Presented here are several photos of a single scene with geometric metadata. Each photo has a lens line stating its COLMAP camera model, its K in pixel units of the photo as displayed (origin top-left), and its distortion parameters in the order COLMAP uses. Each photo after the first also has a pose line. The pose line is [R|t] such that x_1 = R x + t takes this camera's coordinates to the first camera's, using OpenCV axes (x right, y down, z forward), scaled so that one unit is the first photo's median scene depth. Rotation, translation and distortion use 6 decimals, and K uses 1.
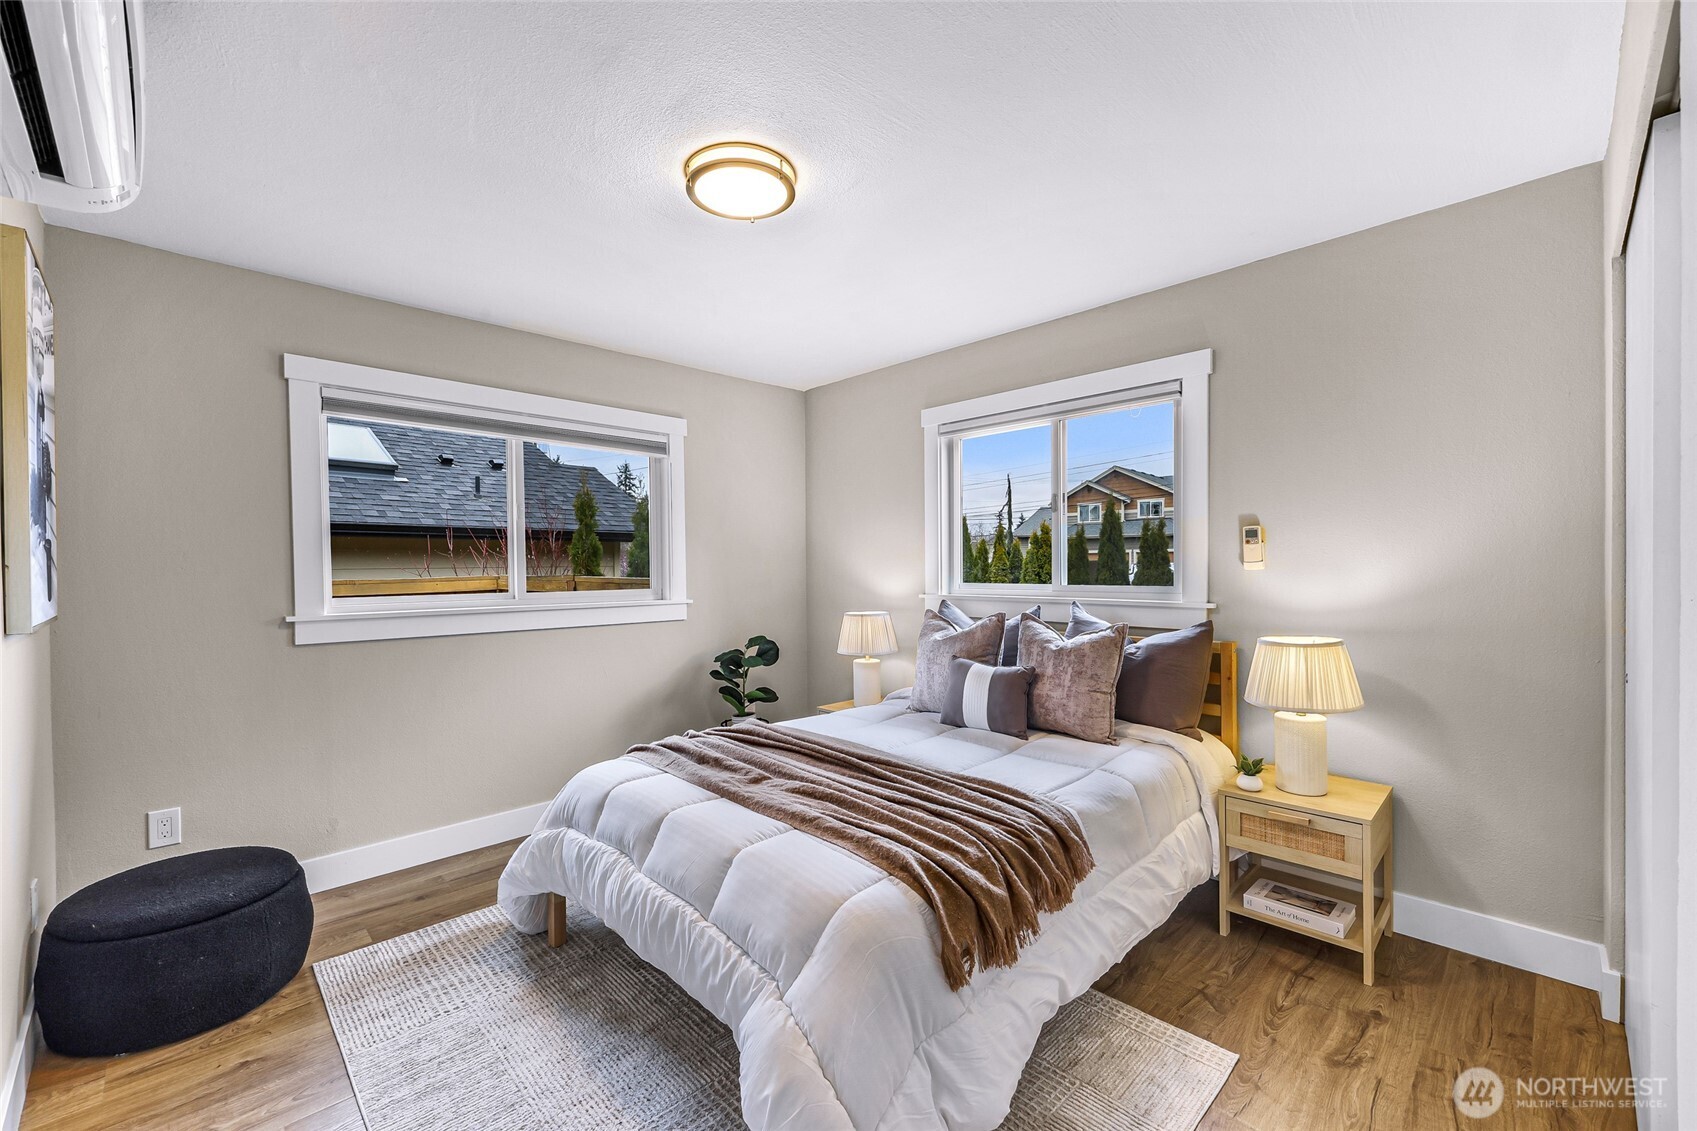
lens RADIAL K [[678.4, 0, 842.6], [0, 678.4, 563.5], [0, 0, 1]] dist [-0.005368, -0.000324]
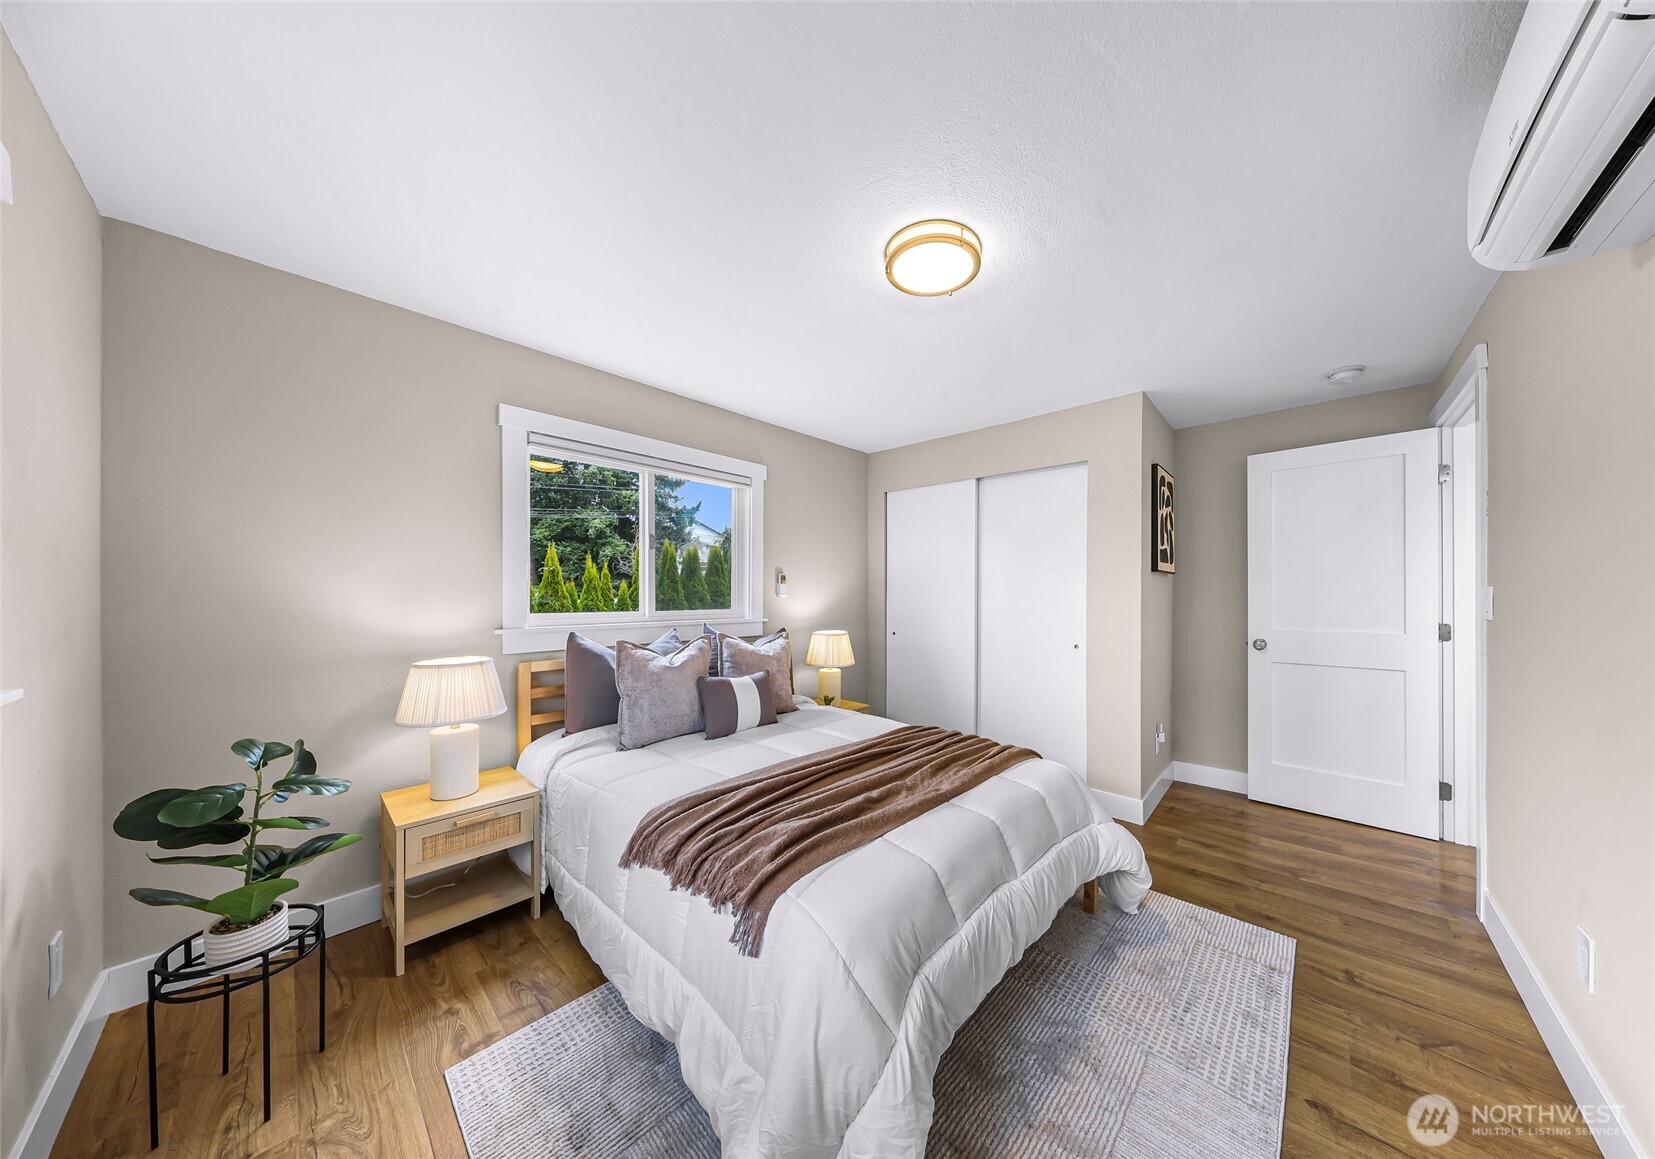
lens RADIAL K [[518.8, 0, 831.9], [0, 518.8, 597.2], [0, 0, 1]] dist [0.000129, 0.000001]
pose [[-0.044599, 0.003958, 0.998997, -0.777721], [0.000482, 0.999992, -0.003940, 0.012710], [-0.999005, 0.000306, -0.044600, 0.943549]]
